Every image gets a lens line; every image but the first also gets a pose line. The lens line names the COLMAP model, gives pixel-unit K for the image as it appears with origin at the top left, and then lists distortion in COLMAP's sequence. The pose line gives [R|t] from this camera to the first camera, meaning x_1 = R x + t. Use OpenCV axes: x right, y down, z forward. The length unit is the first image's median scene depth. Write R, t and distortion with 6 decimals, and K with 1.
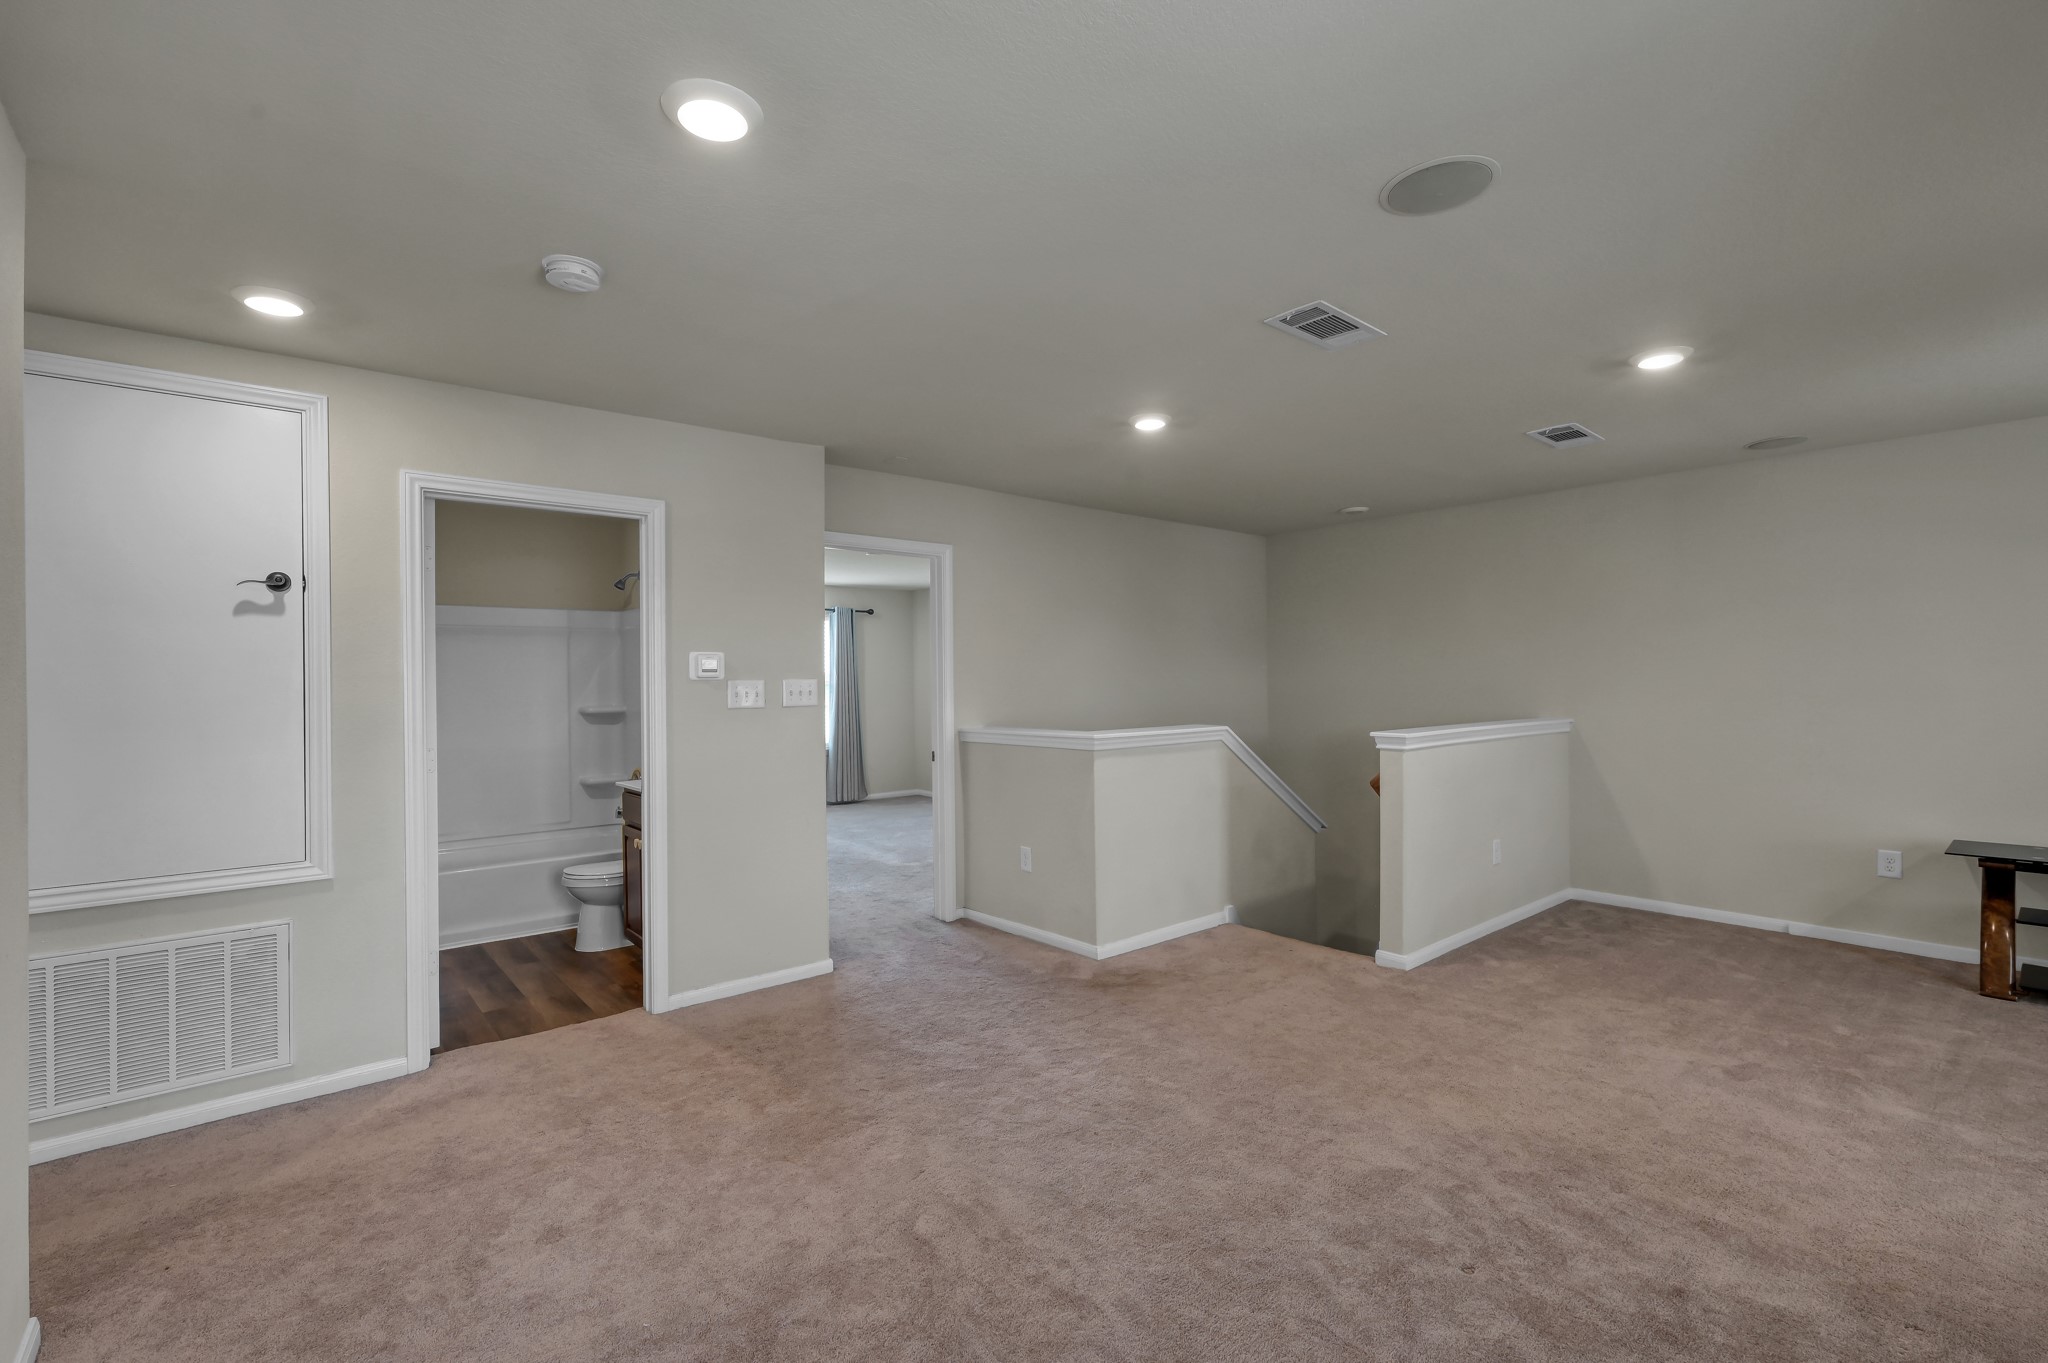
lens RADIAL K [[901.2, 0, 1017.2], [0, 901.2, 675.7], [0, 0, 1]] dist [-0.000756, 0.001026]
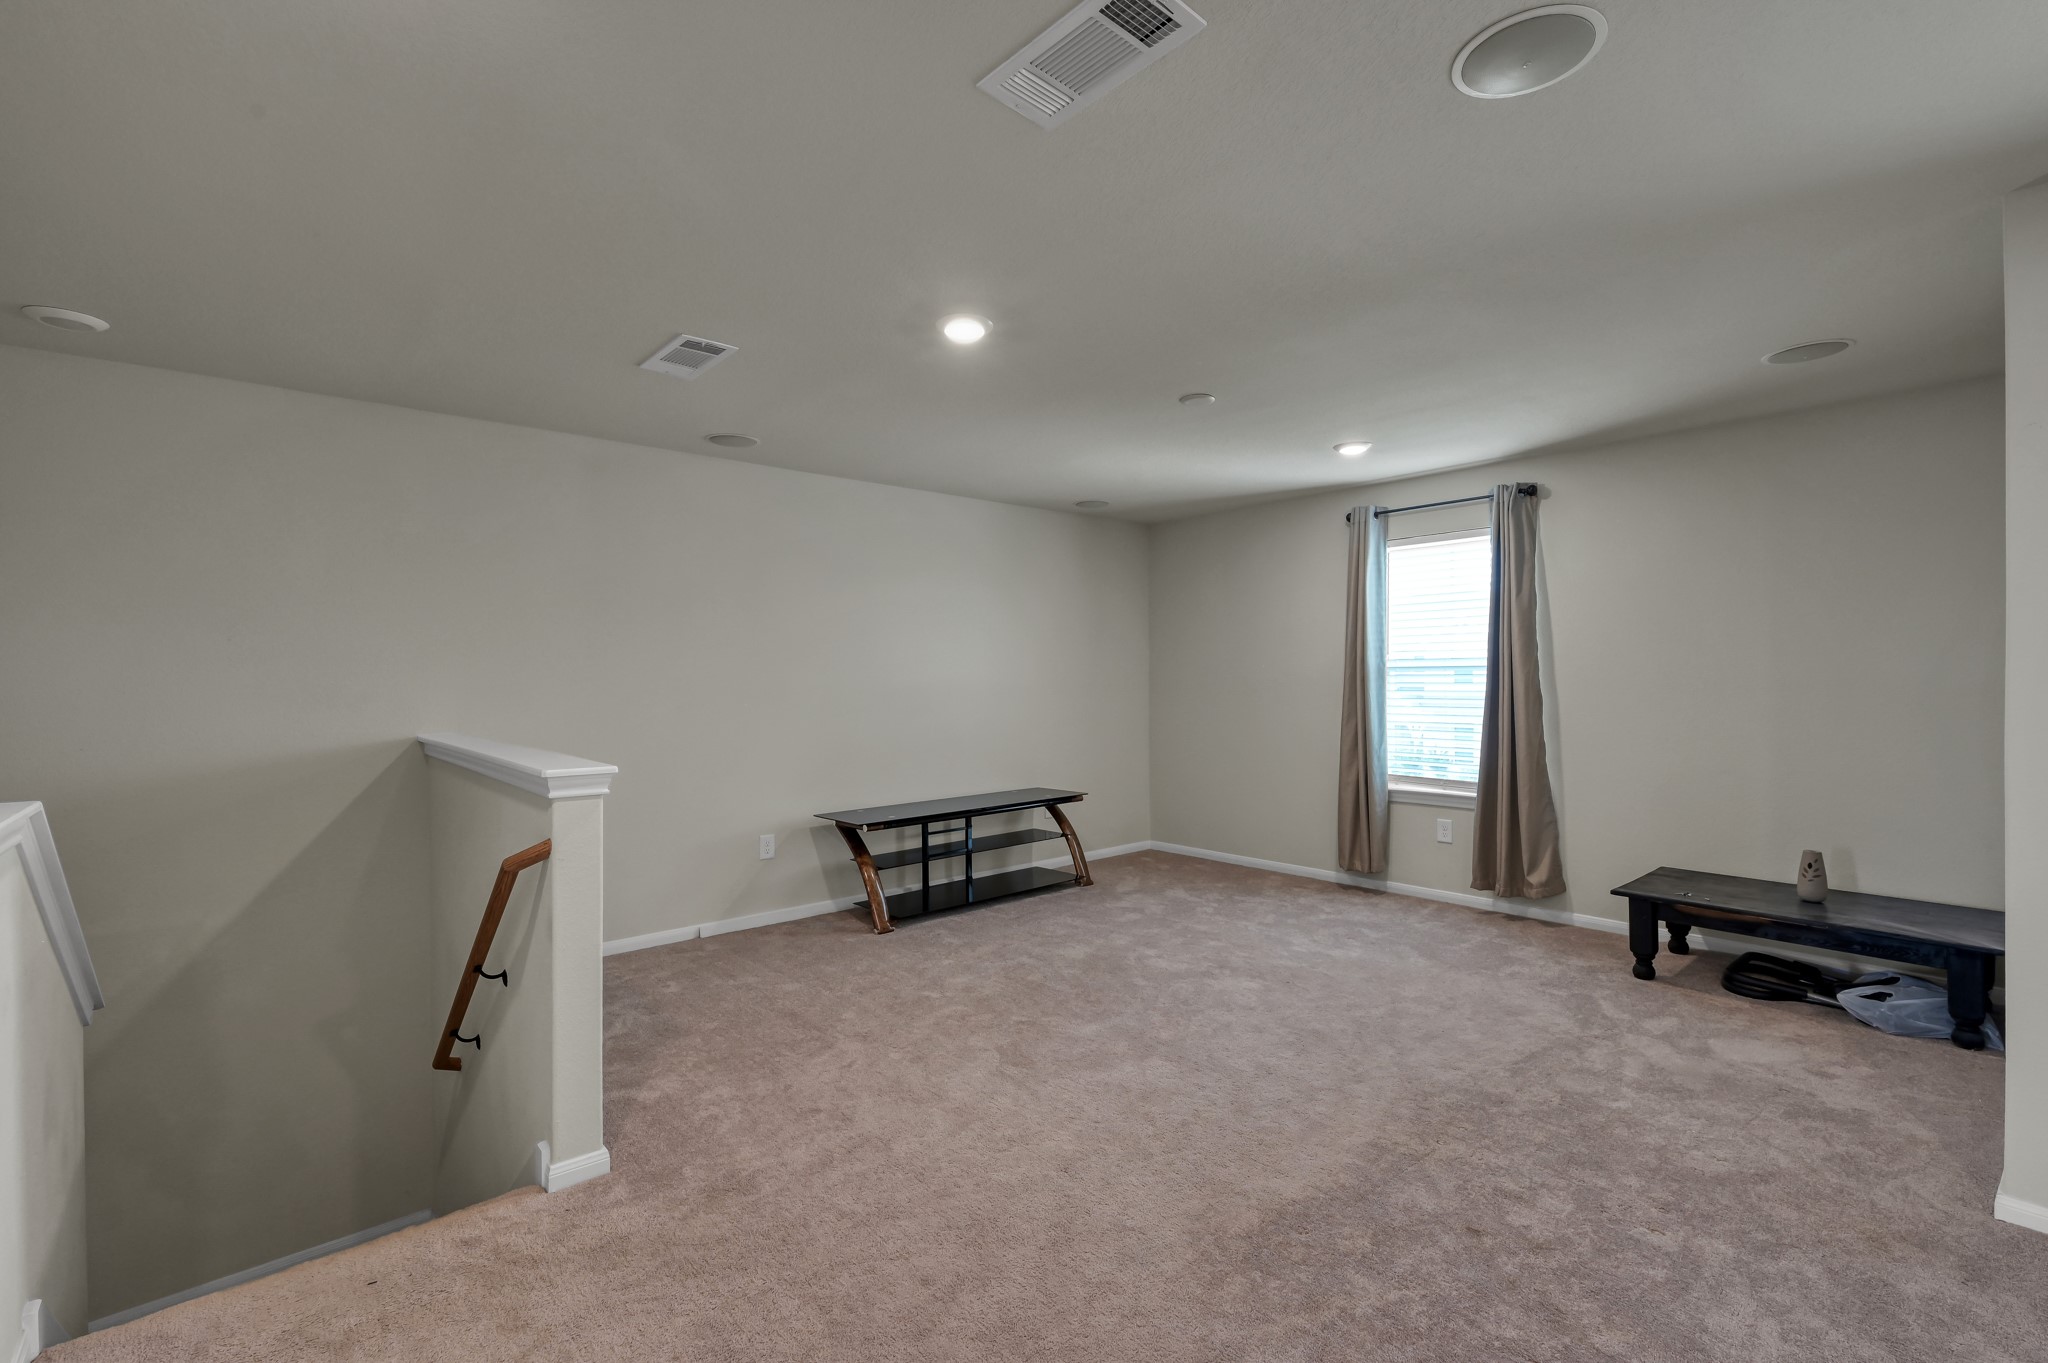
lens RADIAL K [[901.2, 0, 1022.8], [0, 901.2, 677.9], [0, 0, 1]] dist [-0.000756, 0.001026]
pose [[-0.033017, 0.013366, 0.999365, -0.178048], [-0.001280, 0.999909, -0.013415, 0.016299], [-0.999454, -0.001722, -0.032997, 0.811901]]
